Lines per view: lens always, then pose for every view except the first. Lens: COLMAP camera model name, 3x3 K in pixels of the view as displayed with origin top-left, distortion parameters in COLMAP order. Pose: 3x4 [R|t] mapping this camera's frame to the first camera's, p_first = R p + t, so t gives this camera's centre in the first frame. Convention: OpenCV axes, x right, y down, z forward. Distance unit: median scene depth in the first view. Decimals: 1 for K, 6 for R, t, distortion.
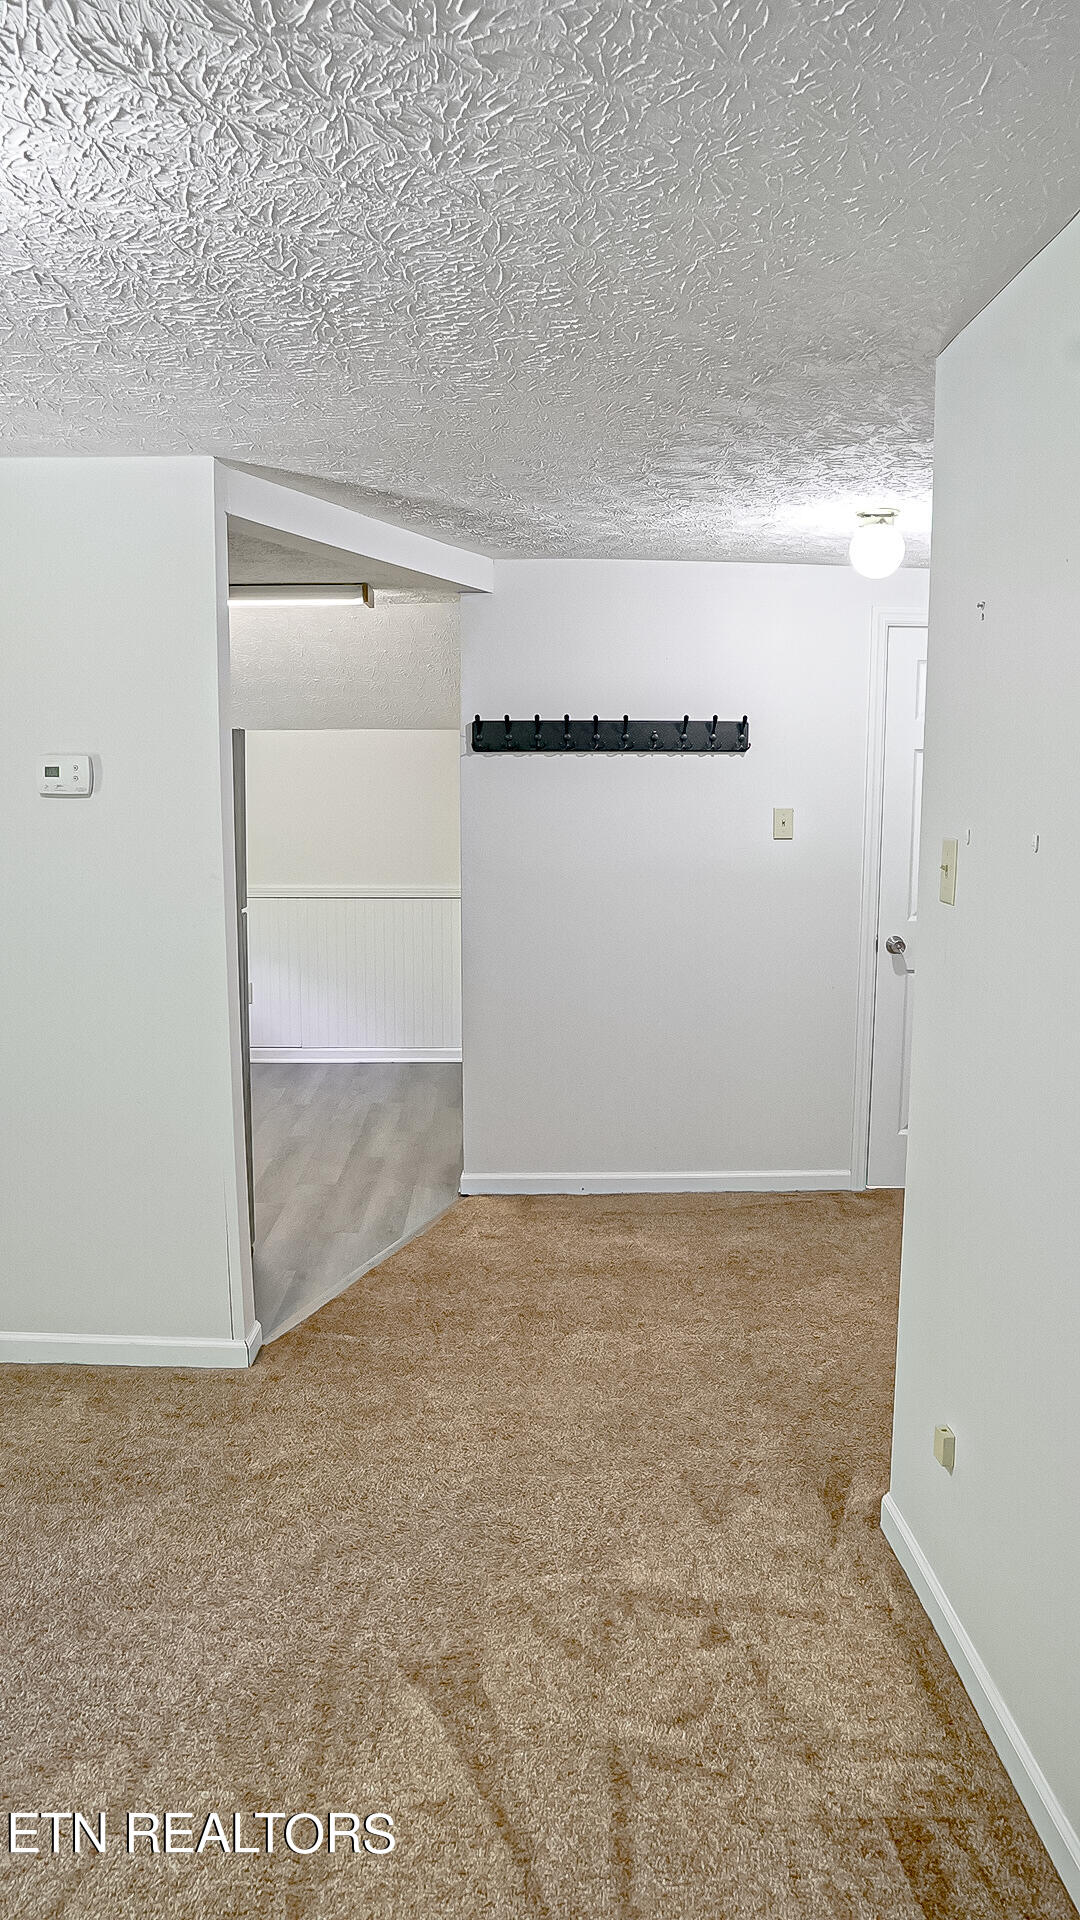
lens RADIAL K [[1350.6, 0, 540.0], [0, 1350.6, 960.0], [0, 0, 1]] dist [-0.122483, 0.077757]
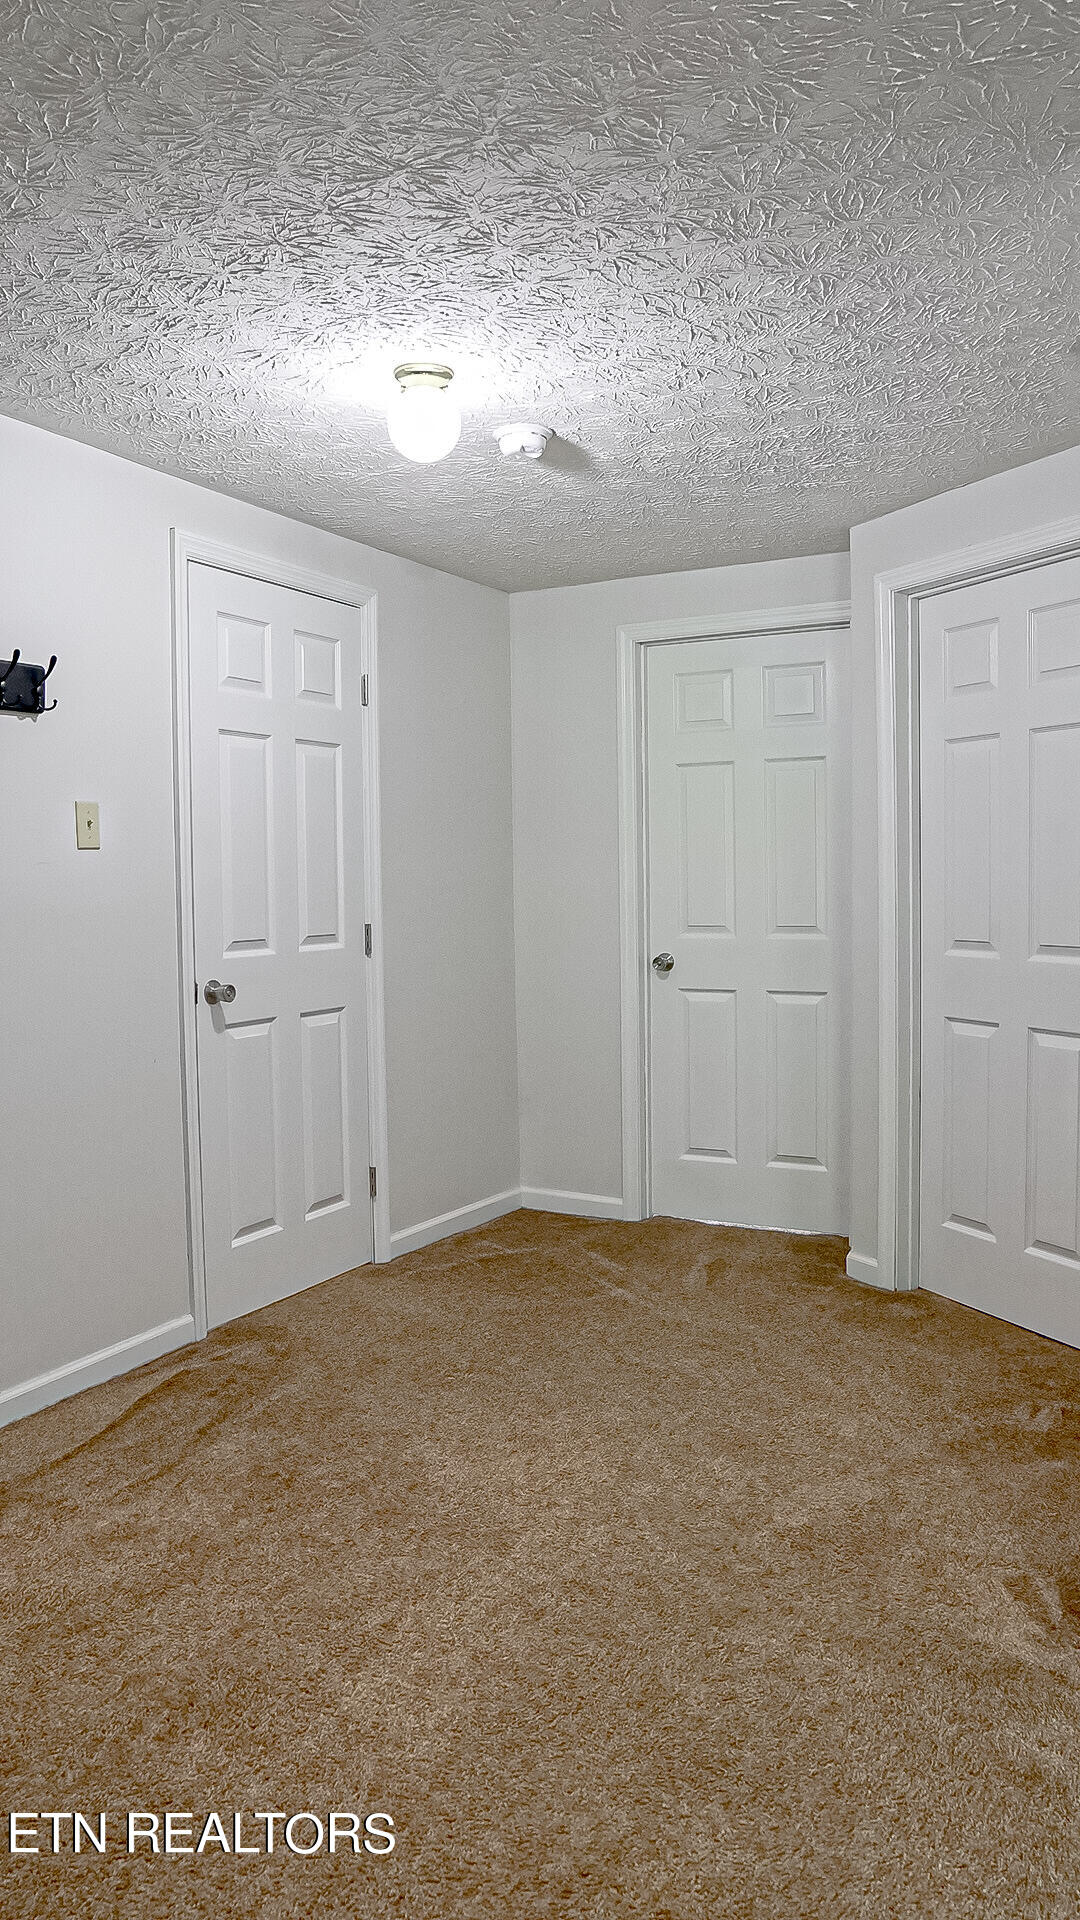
lens RADIAL K [[1350.6, 0, 540.0], [0, 1350.6, 960.0], [0, 0, 1]] dist [-0.122483, 0.077757]
pose [[0.489415, -0.066370, 0.869522, -0.391956], [0.130678, 0.991423, 0.002122, -0.009692], [-0.862205, 0.112588, 0.493890, 0.655511]]
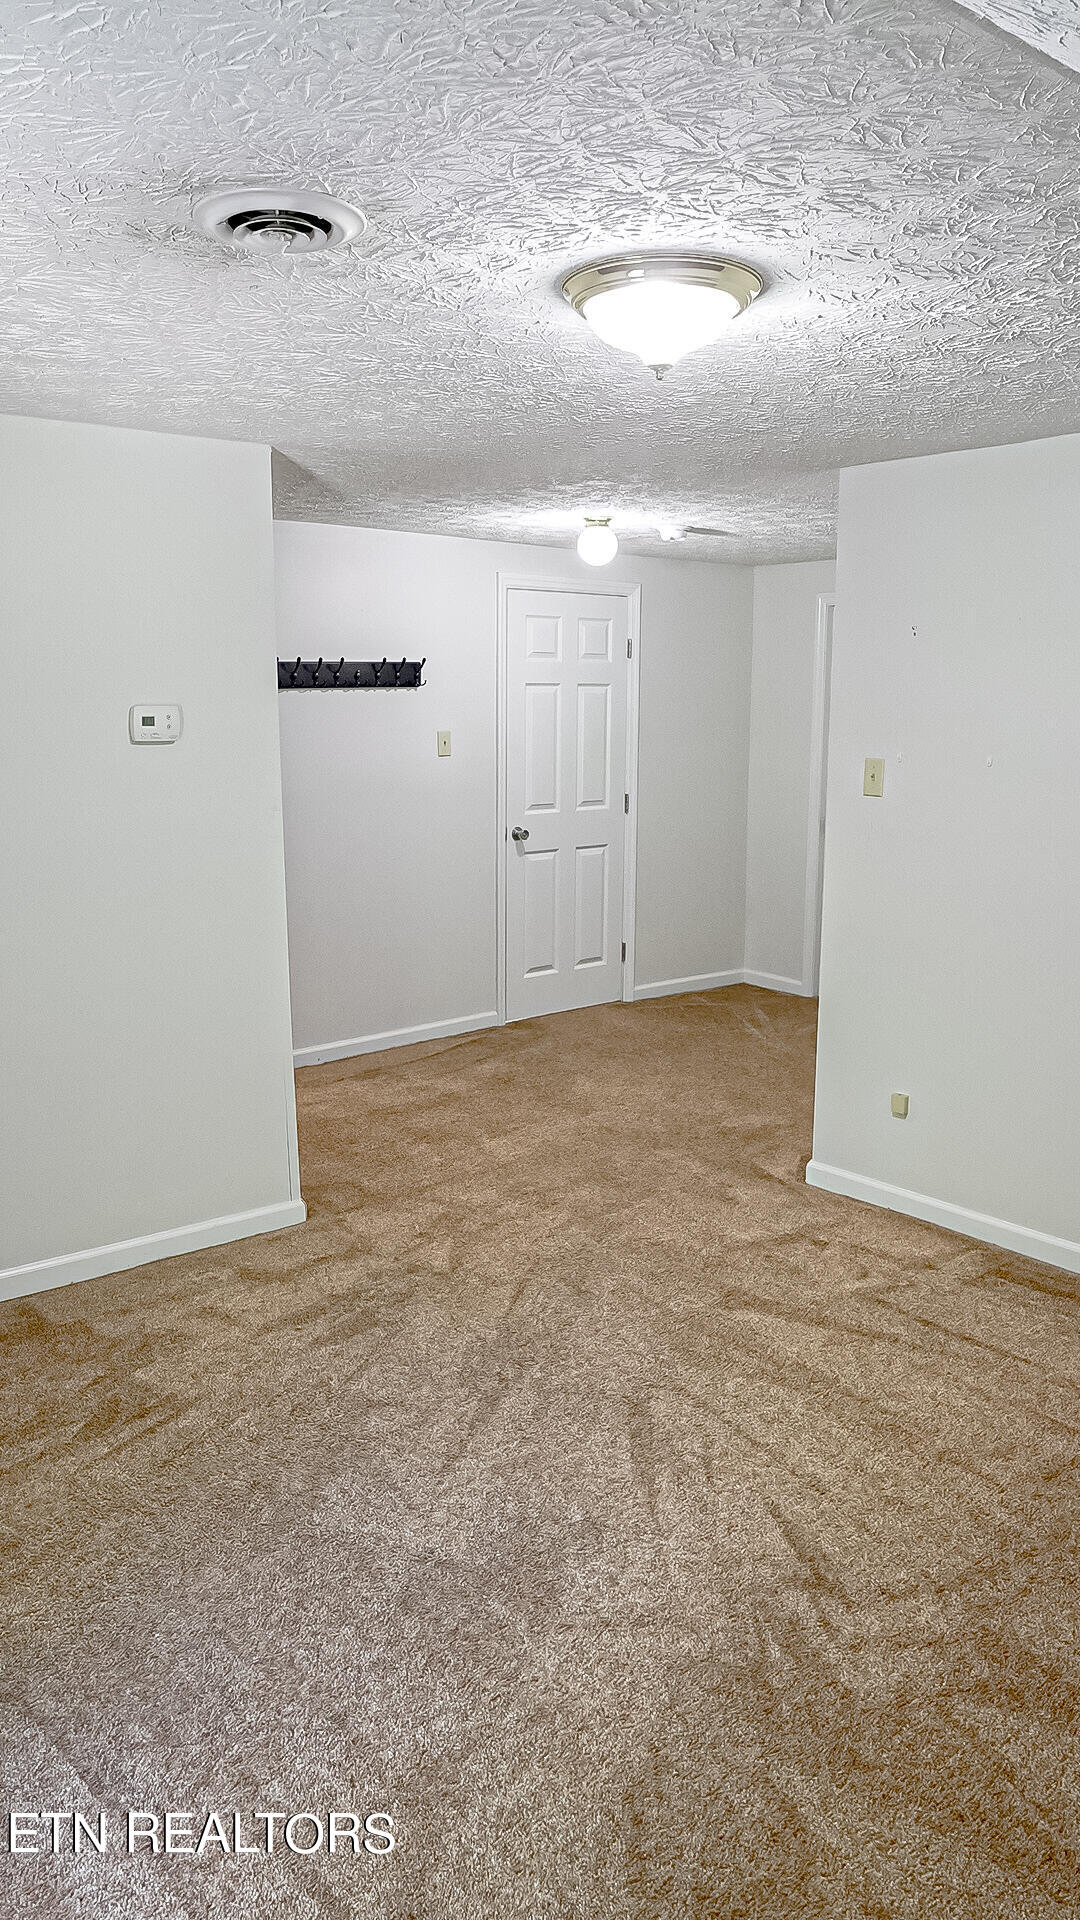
lens RADIAL K [[1350.6, 0, 540.0], [0, 1350.6, 960.0], [0, 0, 1]] dist [-0.122483, 0.077757]
pose [[0.774749, -0.127706, 0.619237, -0.750320], [0.082198, 0.991421, 0.101622, -0.028899], [-0.626903, -0.027832, 0.778600, -0.057648]]
